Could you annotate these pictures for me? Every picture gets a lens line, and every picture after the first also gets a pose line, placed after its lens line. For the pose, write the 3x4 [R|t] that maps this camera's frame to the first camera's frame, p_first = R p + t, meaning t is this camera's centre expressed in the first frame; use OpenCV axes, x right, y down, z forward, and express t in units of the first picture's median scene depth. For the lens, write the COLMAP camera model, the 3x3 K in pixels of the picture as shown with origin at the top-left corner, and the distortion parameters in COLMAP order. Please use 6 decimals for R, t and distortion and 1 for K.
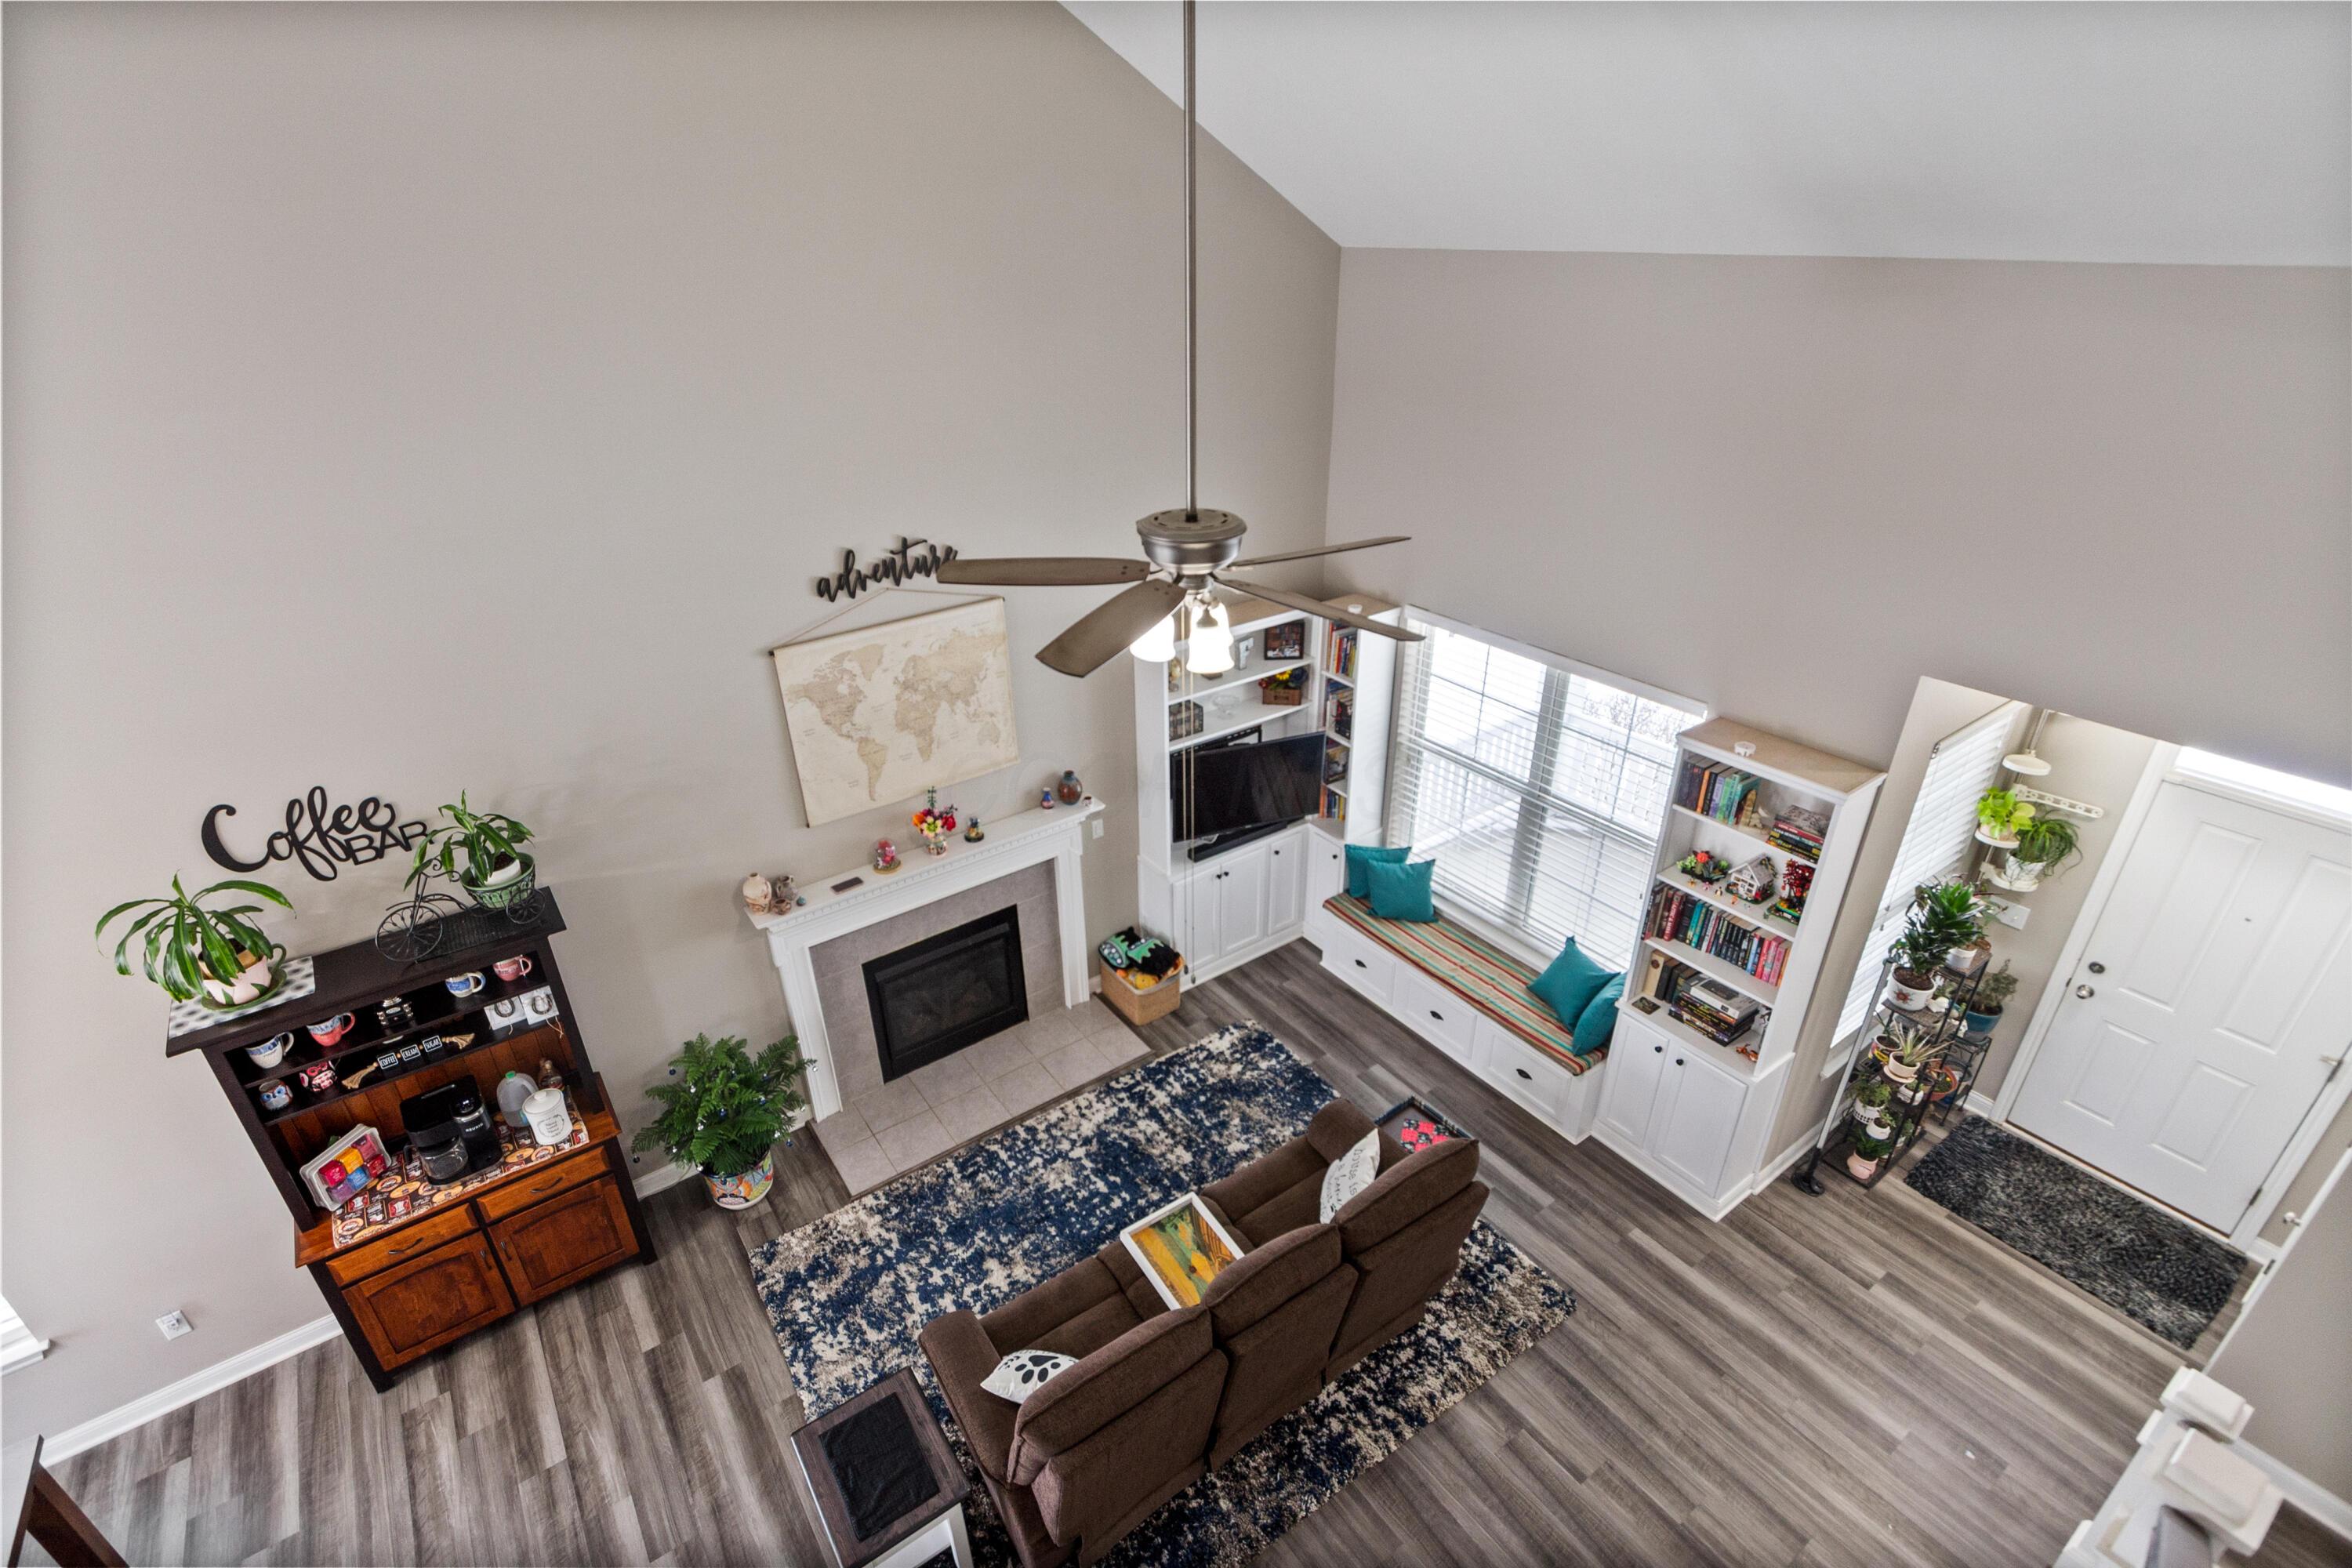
lens RADIAL K [[1114.1, 0, 1151.7], [0, 1114.1, 795.3], [0, 0, 1]] dist [0.013535, -0.004522]
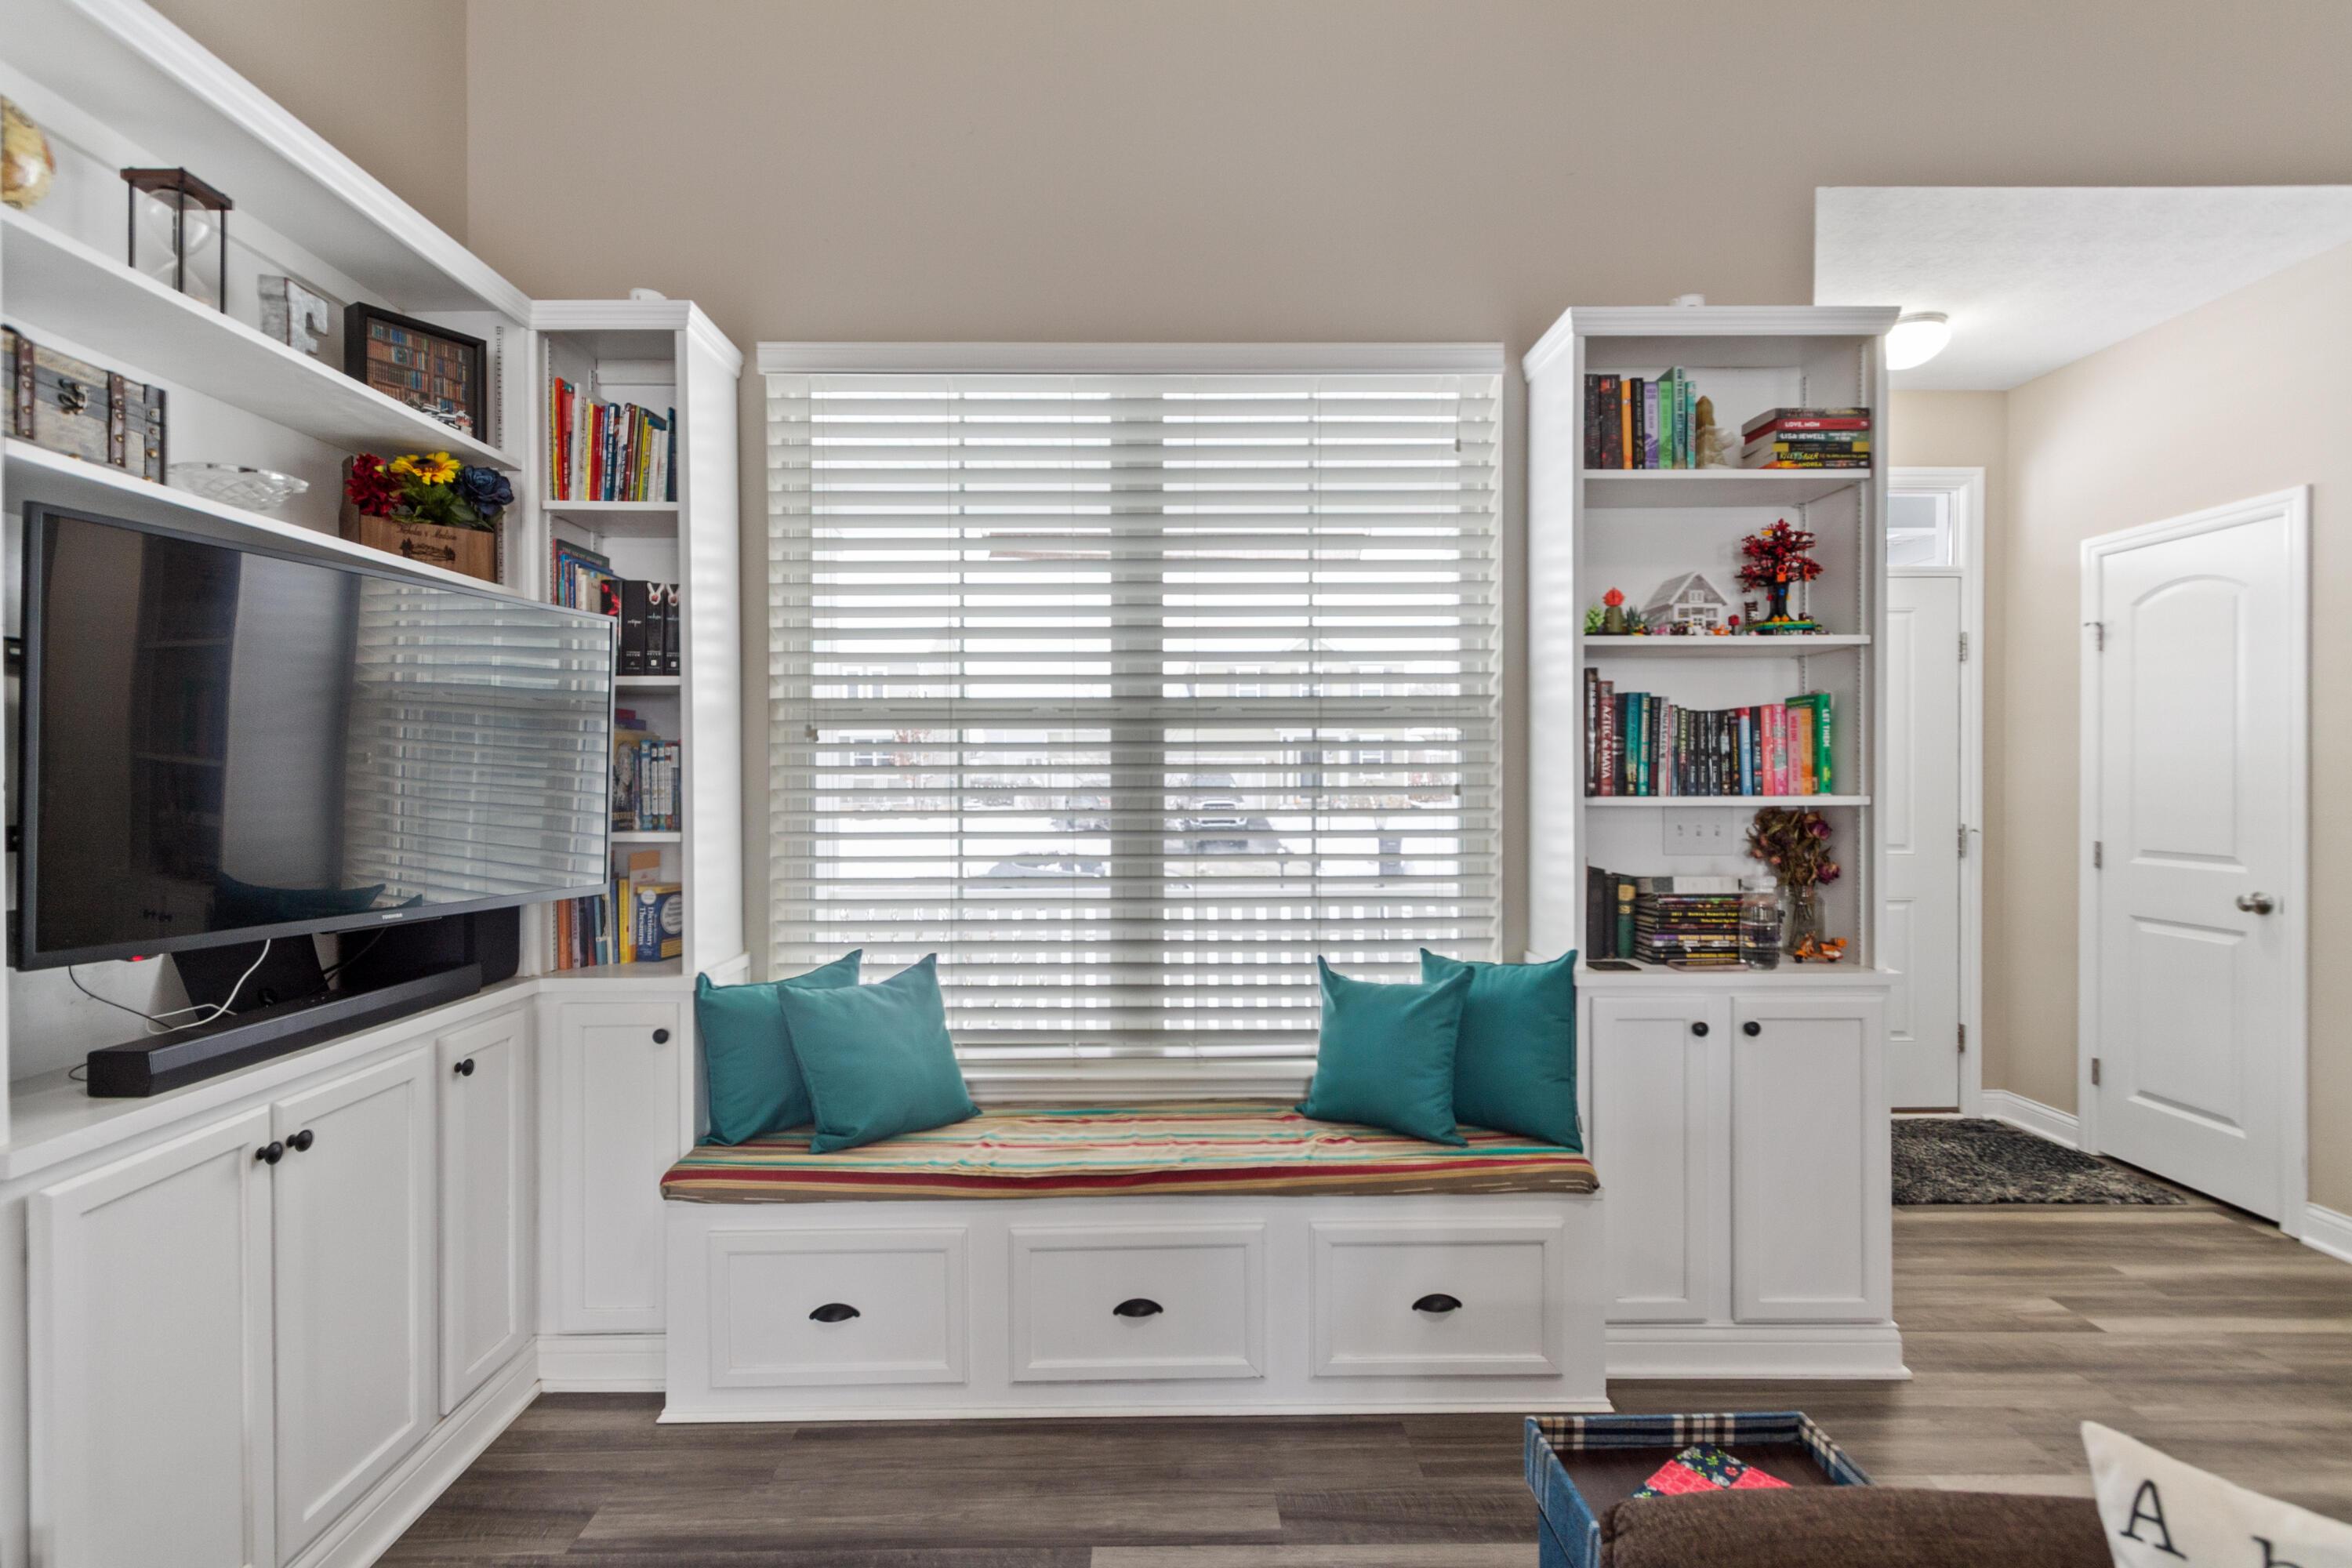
lens RADIAL K [[1114.1, 0, 1159.3], [0, 1114.1, 781.5], [0, 0, 1]] dist [0.013535, -0.004522]
pose [[0.565837, 0.010808, 0.824446, -0.040823], [0.383099, 0.881980, -0.274493, 0.182620], [-0.730112, 0.471163, 0.494917, 0.903735]]
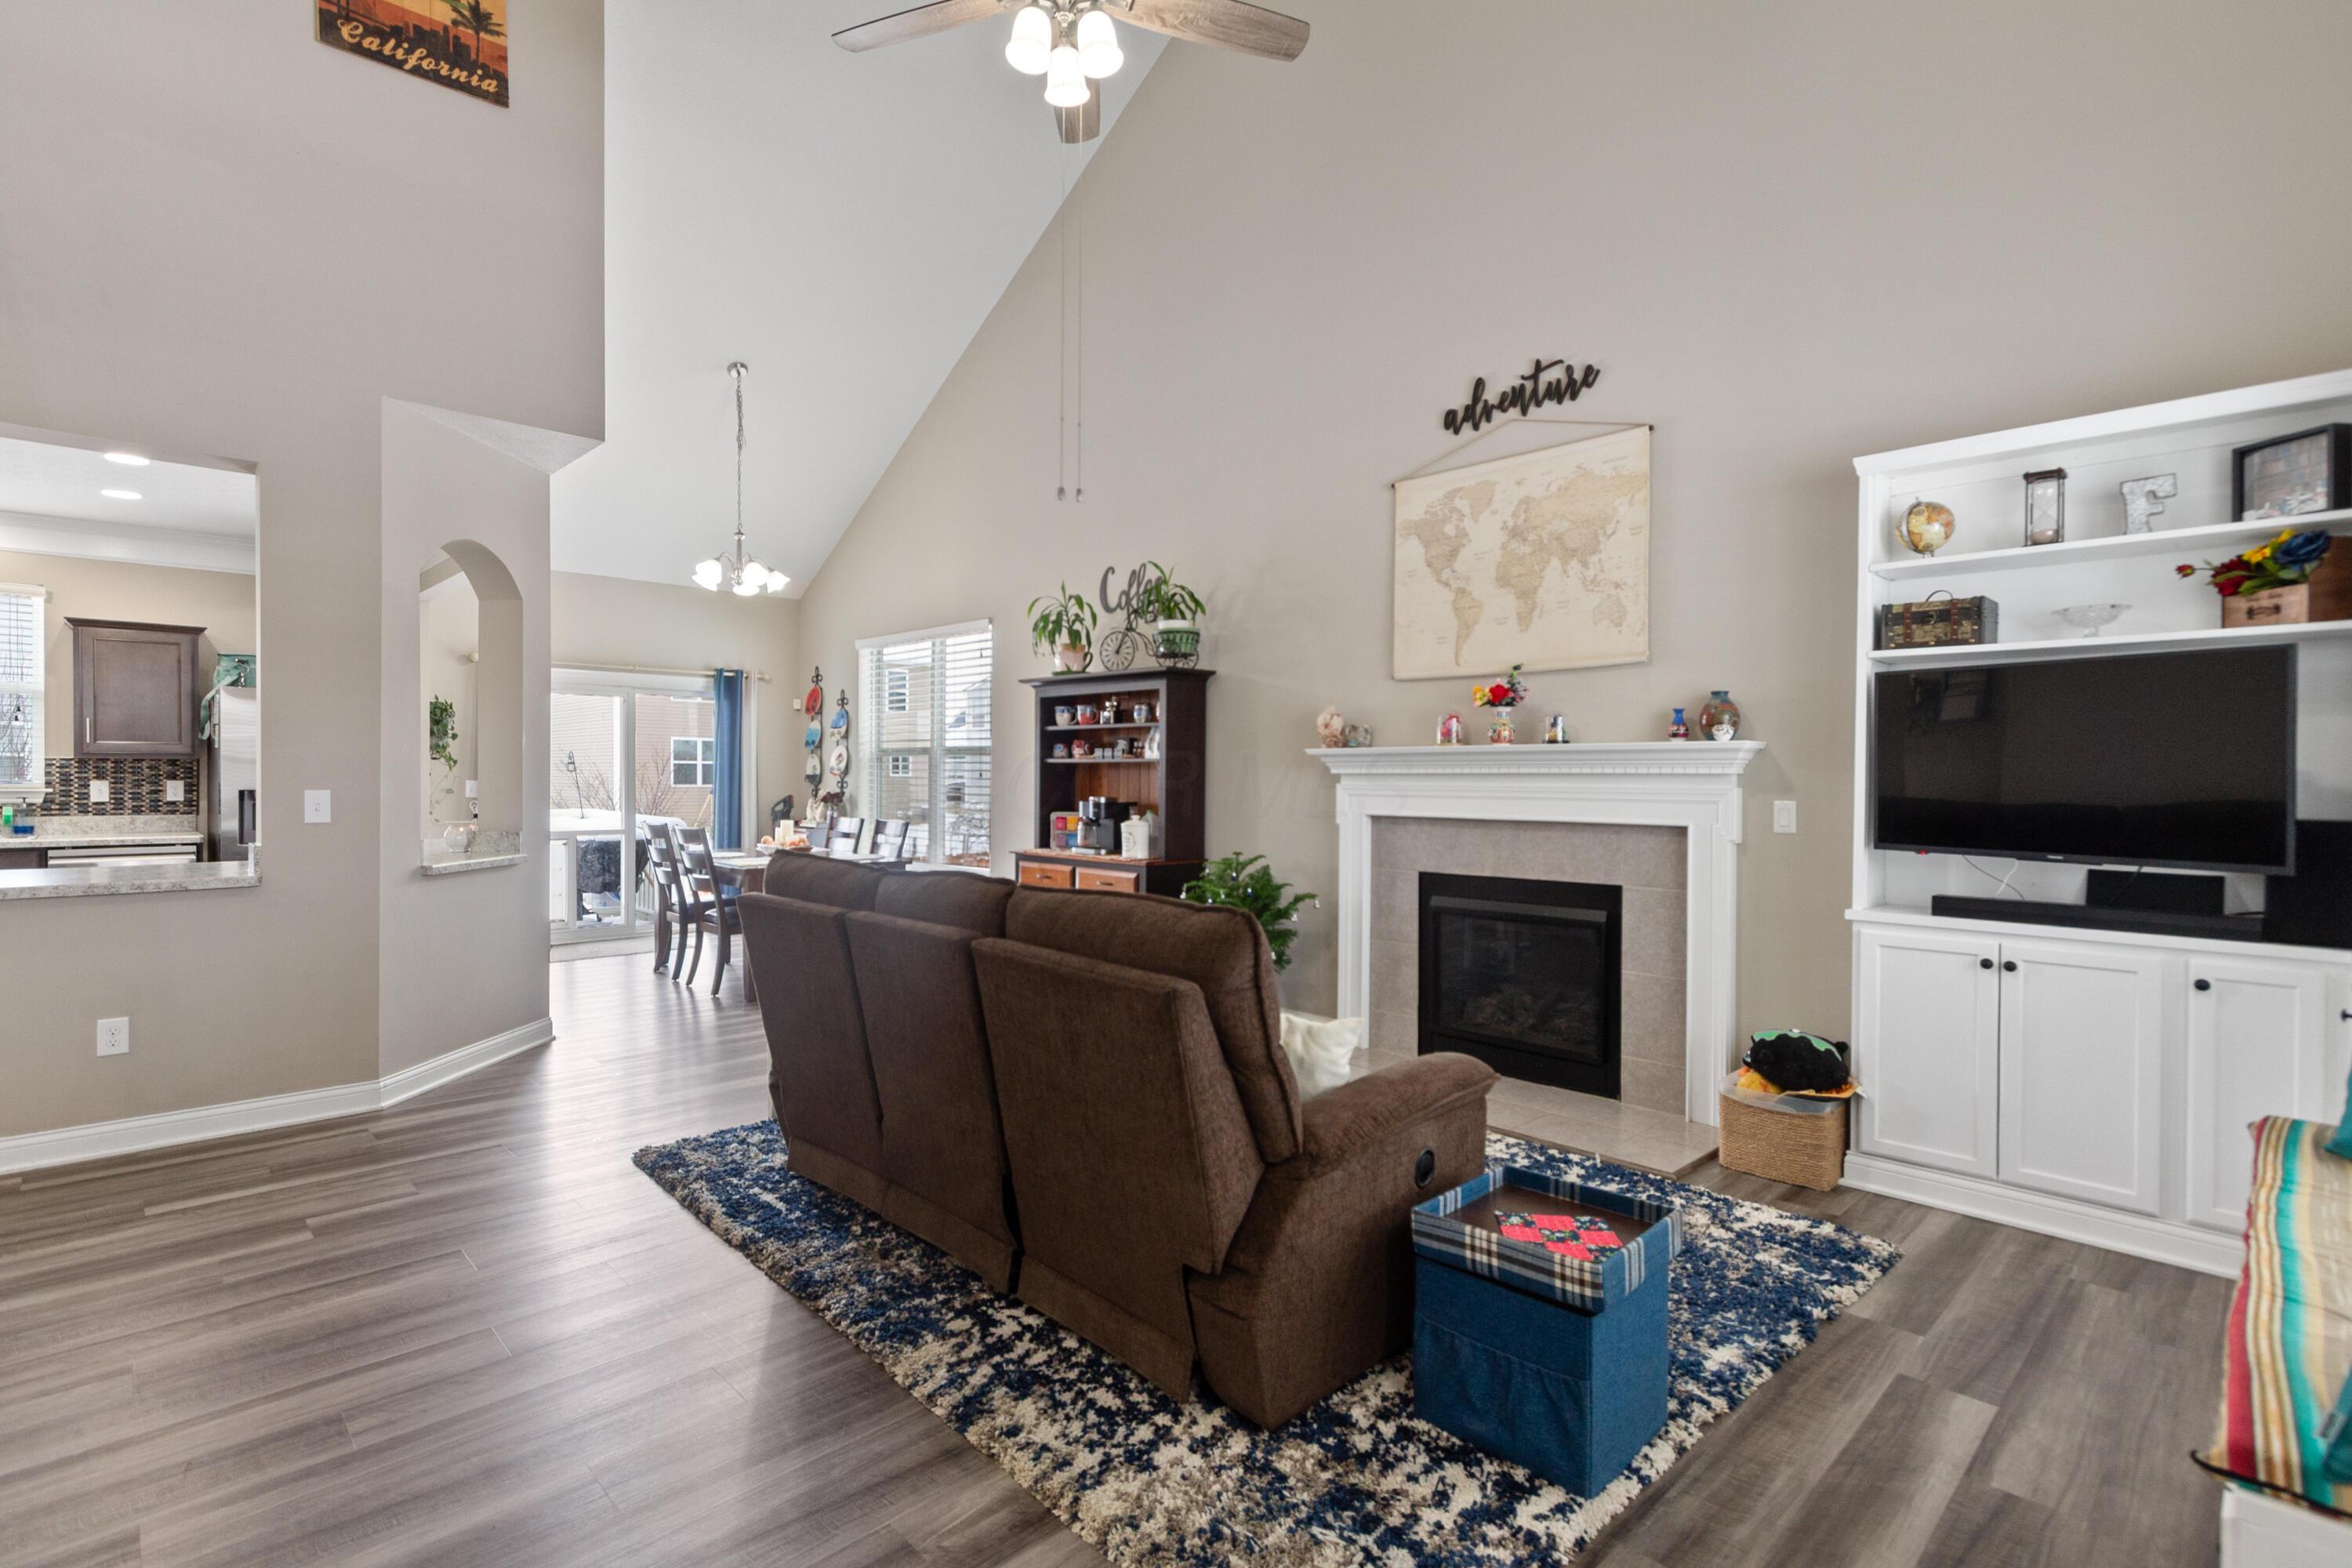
lens RADIAL K [[1114.1, 0, 1148.8], [0, 1114.1, 782.6], [0, 0, 1]] dist [0.013535, -0.004522]
pose [[0.140822, 0.028745, -0.989617, 0.629447], [-0.479885, 0.876285, -0.042834, 0.255714], [0.865956, 0.480935, 0.137195, 0.748077]]
